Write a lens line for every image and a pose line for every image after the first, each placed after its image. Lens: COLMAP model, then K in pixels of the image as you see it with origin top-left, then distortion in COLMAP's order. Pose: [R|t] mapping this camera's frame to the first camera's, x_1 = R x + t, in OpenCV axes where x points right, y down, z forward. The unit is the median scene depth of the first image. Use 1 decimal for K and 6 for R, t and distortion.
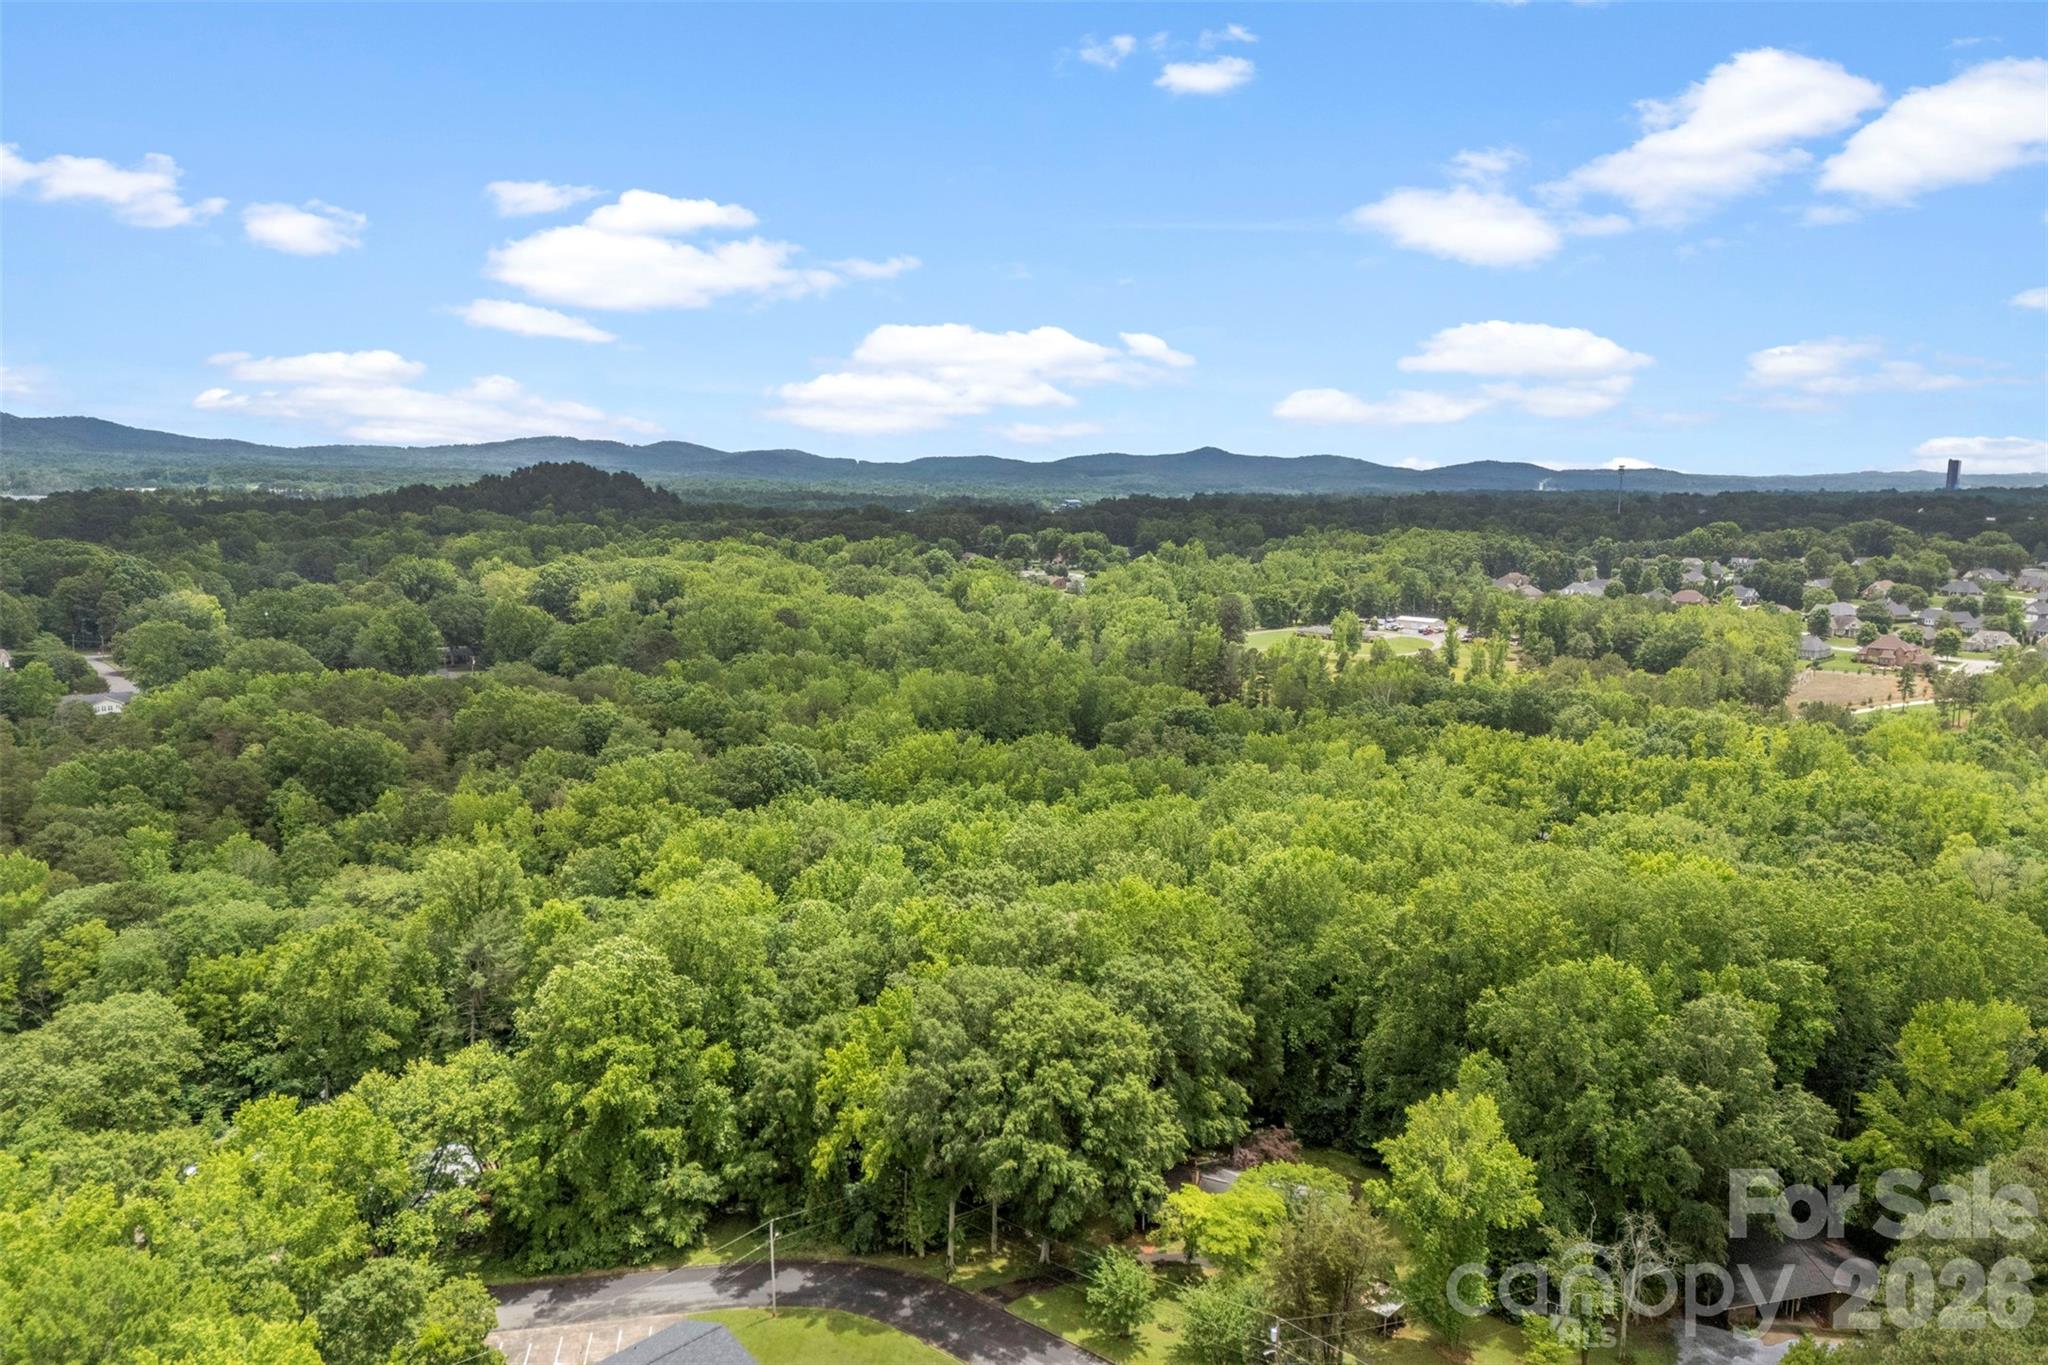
lens RADIAL K [[1505.6, 0, 1024.0], [0, 1505.6, 682.5], [0, 0, 1]] dist [0.113134, -0.150947]
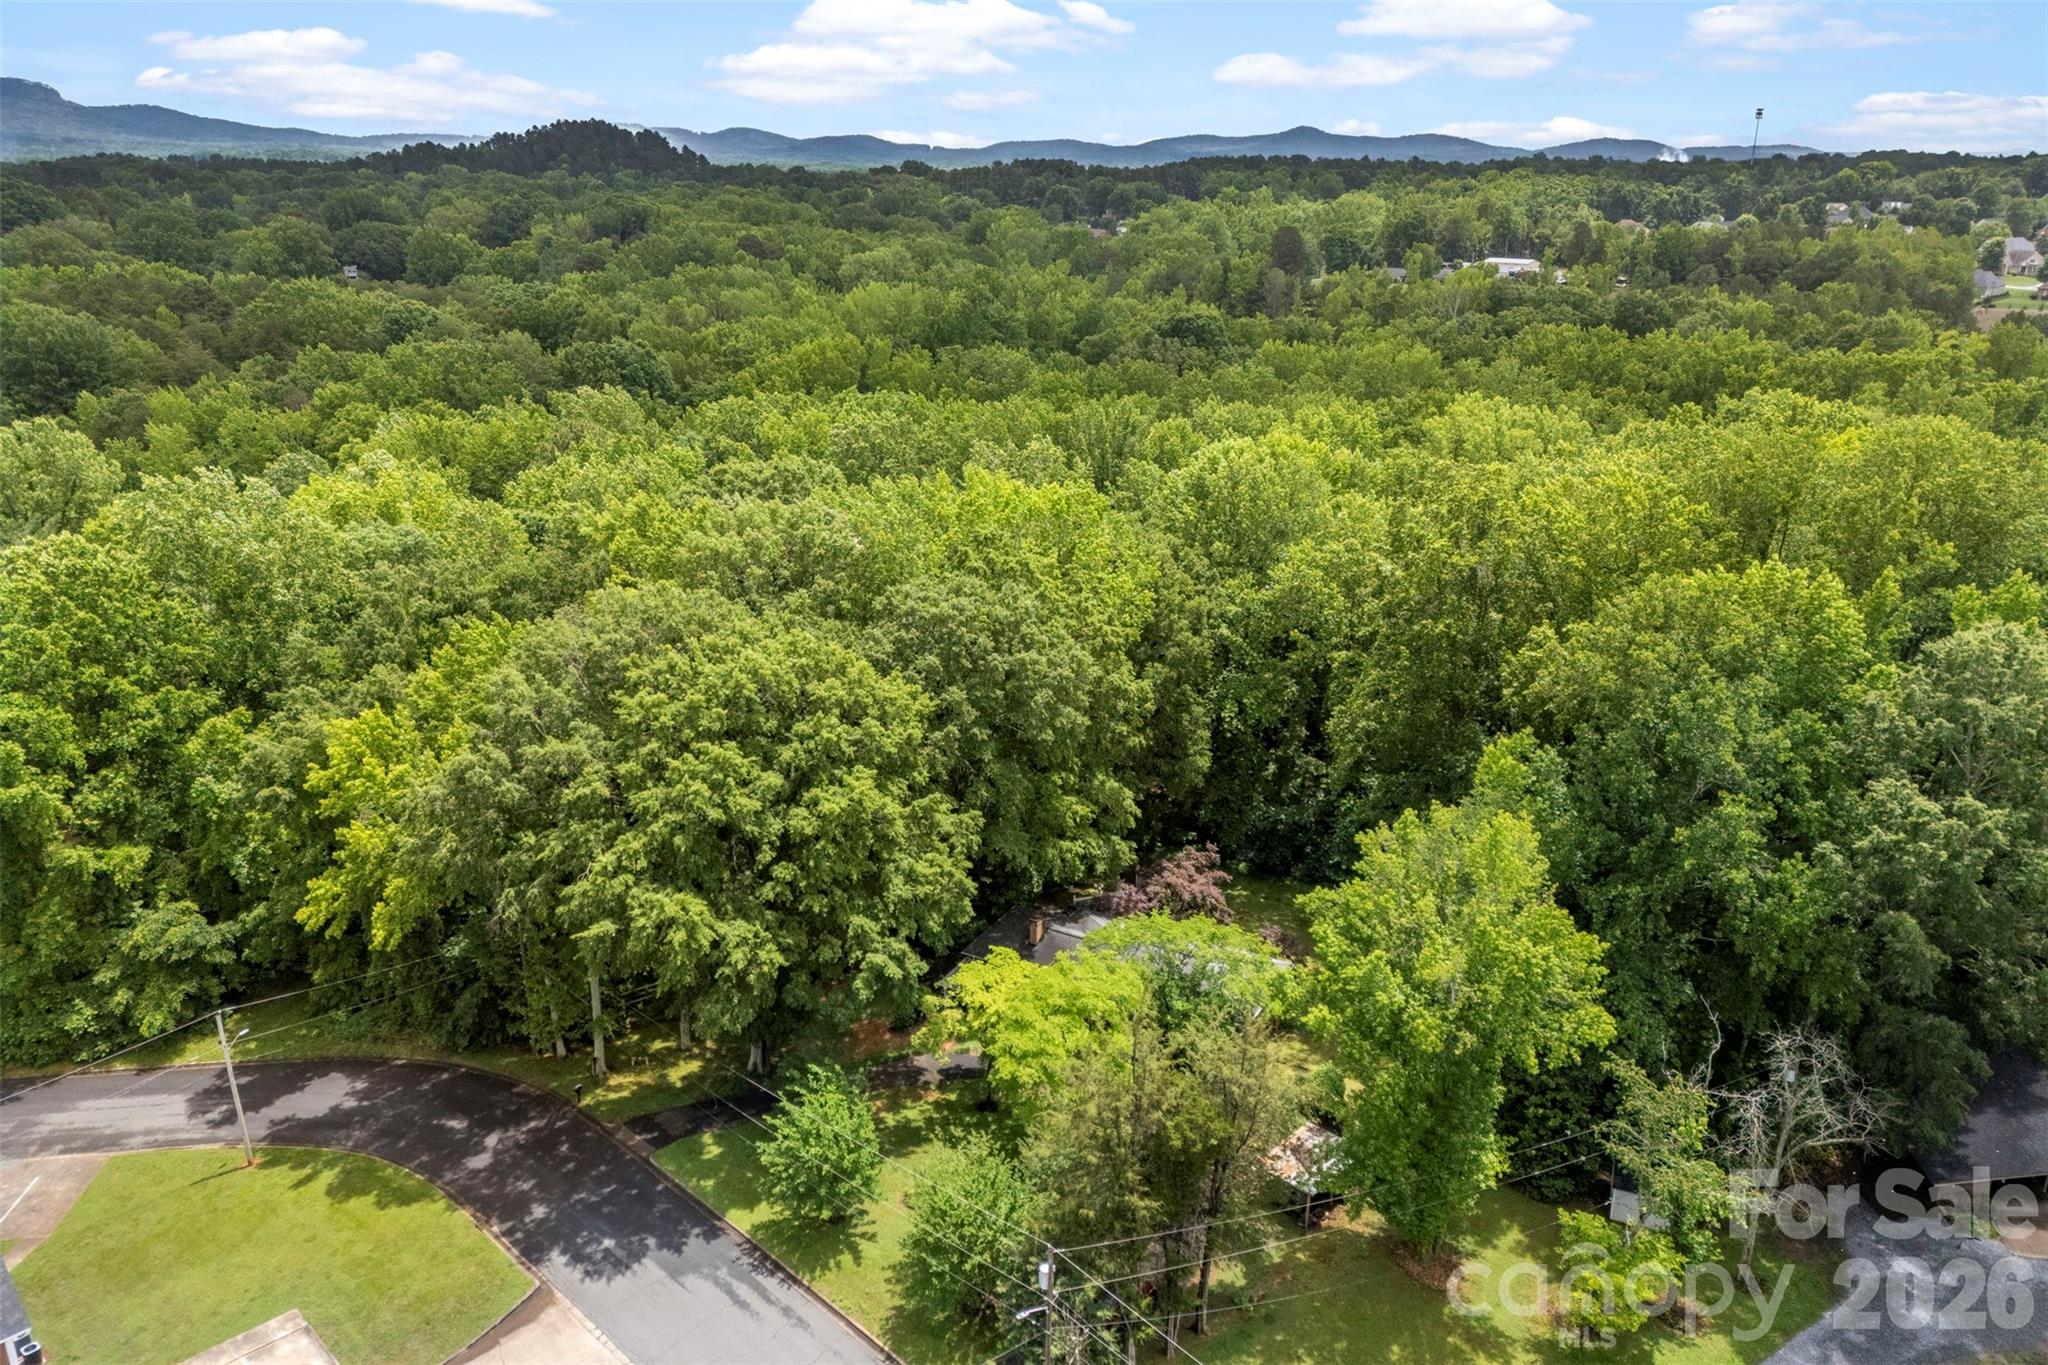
lens RADIAL K [[1498.9, 0, 1024.0], [0, 1498.9, 682.5], [0, 0, 1]] dist [0.124432, -0.136817]
pose [[0.998705, 0.008656, -0.050141, 0.150026], [0.001224, 0.981050, 0.193750, 0.118895], [0.050868, -0.193561, 0.979769, 0.463235]]
